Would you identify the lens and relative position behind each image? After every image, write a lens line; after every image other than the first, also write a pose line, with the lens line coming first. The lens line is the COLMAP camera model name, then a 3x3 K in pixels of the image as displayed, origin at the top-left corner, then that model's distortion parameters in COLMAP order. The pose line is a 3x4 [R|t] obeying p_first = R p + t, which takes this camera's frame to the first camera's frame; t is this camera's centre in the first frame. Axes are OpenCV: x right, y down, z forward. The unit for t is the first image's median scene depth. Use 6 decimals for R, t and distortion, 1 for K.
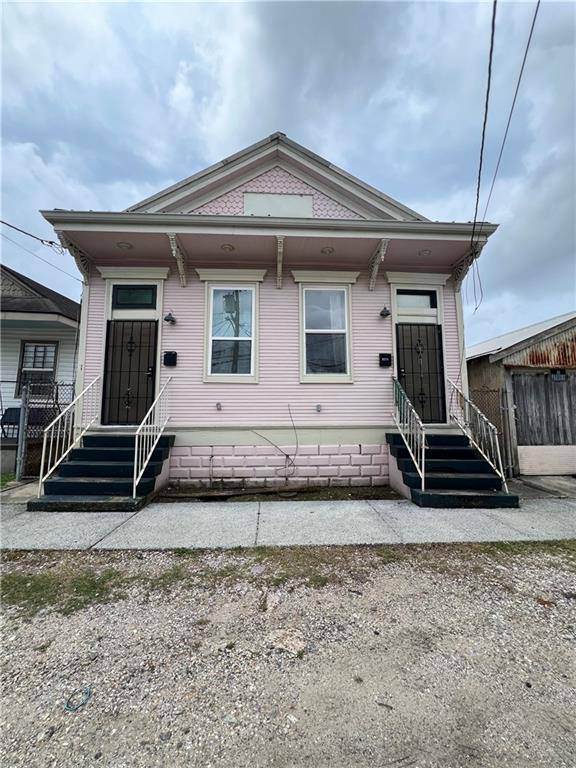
lens RADIAL K [[302.9, 0, 288.0], [0, 302.9, 384.0], [0, 0, 1]] dist [-0.001354, -0.000061]
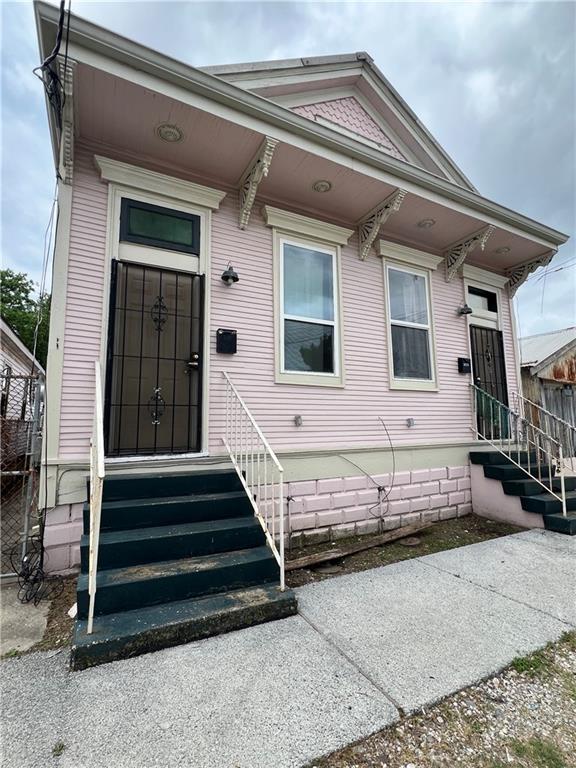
lens RADIAL K [[367.5, 0, 288.0], [0, 367.5, 384.0], [0, 0, 1]] dist [0.000800, -0.000005]
pose [[0.905383, 0.040170, 0.422691, -0.573426], [-0.029445, 0.999058, -0.031874, 0.020313], [-0.423573, 0.016412, 0.905713, 0.280336]]
